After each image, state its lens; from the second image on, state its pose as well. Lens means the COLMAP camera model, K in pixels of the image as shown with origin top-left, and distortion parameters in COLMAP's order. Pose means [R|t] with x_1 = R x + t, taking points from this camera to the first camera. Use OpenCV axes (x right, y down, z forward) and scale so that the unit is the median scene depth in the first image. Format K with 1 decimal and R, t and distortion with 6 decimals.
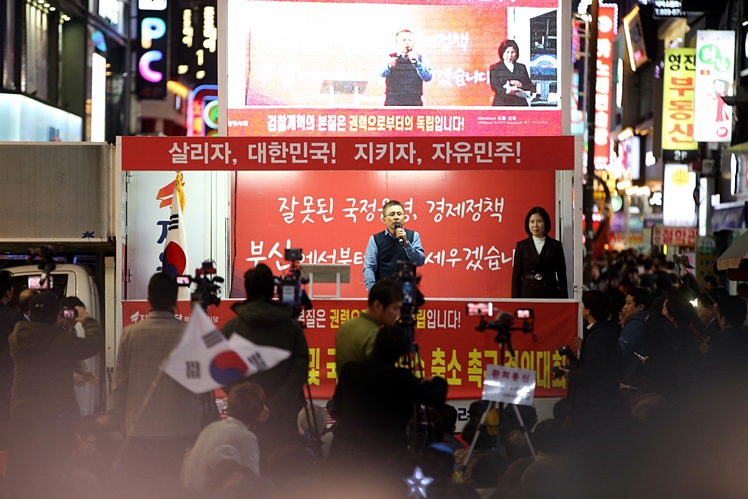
lens RADIAL K [[4309.3, 0, 335.5], [0, 4309.3, 236.5], [0, 0, 1]] dist [1.911865, -8.349890]
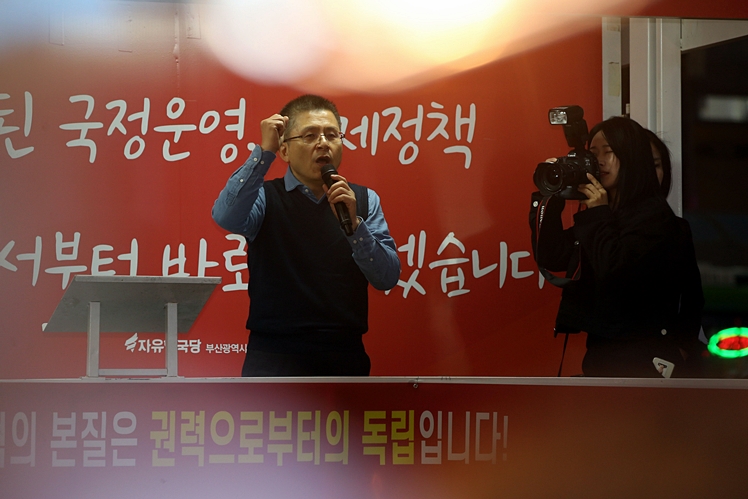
lens RADIAL K [[4271.6, 0, 374.0], [0, 4271.6, 249.5], [0, 0, 1]] dist [1.774086, -13.231224]
pose [[0.933548, 0.009800, 0.358318, -0.102331], [-0.009061, 0.999952, -0.003741, 0.005147], [-0.358337, 0.000246, 0.933592, 0.656826]]
